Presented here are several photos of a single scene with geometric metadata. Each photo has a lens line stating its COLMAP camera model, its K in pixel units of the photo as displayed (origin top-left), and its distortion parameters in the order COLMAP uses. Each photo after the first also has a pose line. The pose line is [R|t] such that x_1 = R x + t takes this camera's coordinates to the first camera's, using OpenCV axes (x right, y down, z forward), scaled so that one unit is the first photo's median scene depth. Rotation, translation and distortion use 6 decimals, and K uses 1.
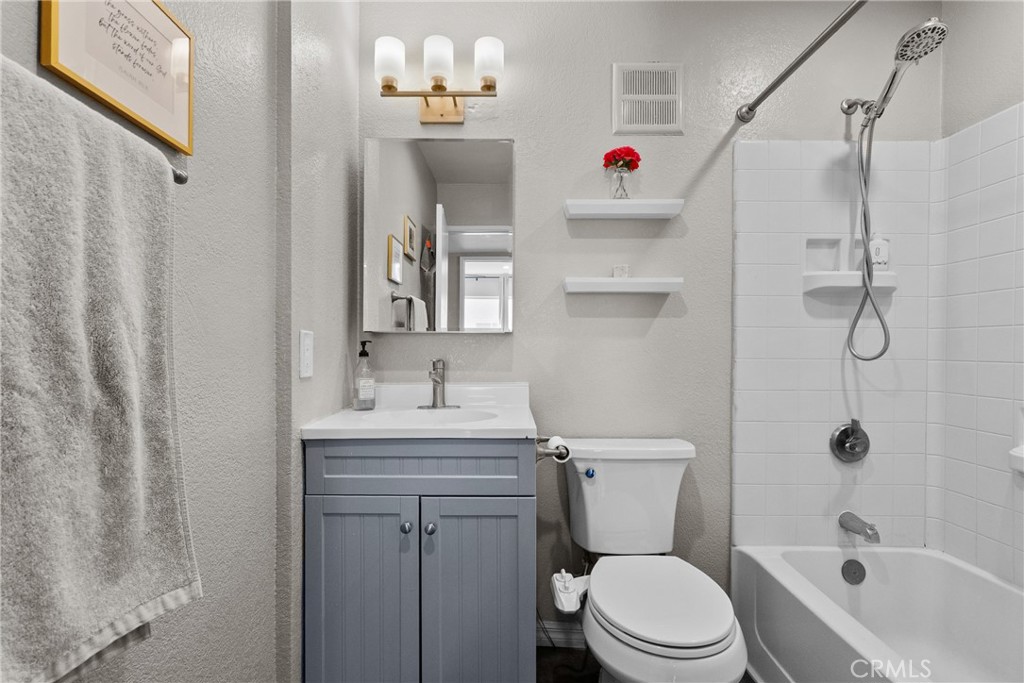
lens RADIAL K [[470.5, 0, 507.3], [0, 470.5, 361.7], [0, 0, 1]] dist [0.001392, 0.004379]
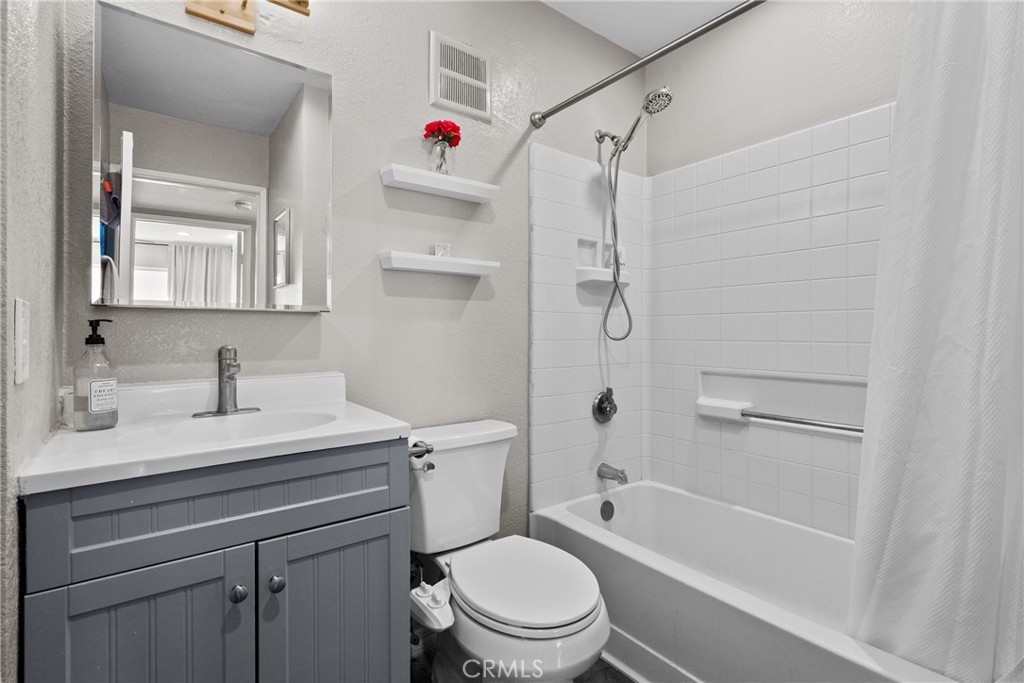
lens RADIAL K [[470.5, 0, 504.7], [0, 470.5, 339.8], [0, 0, 1]] dist [0.001392, 0.004379]
pose [[0.808605, -0.012425, 0.588221, -0.220133], [0.019934, 0.999782, -0.006283, -0.002354], [-0.588014, 0.016806, 0.808676, 0.157158]]
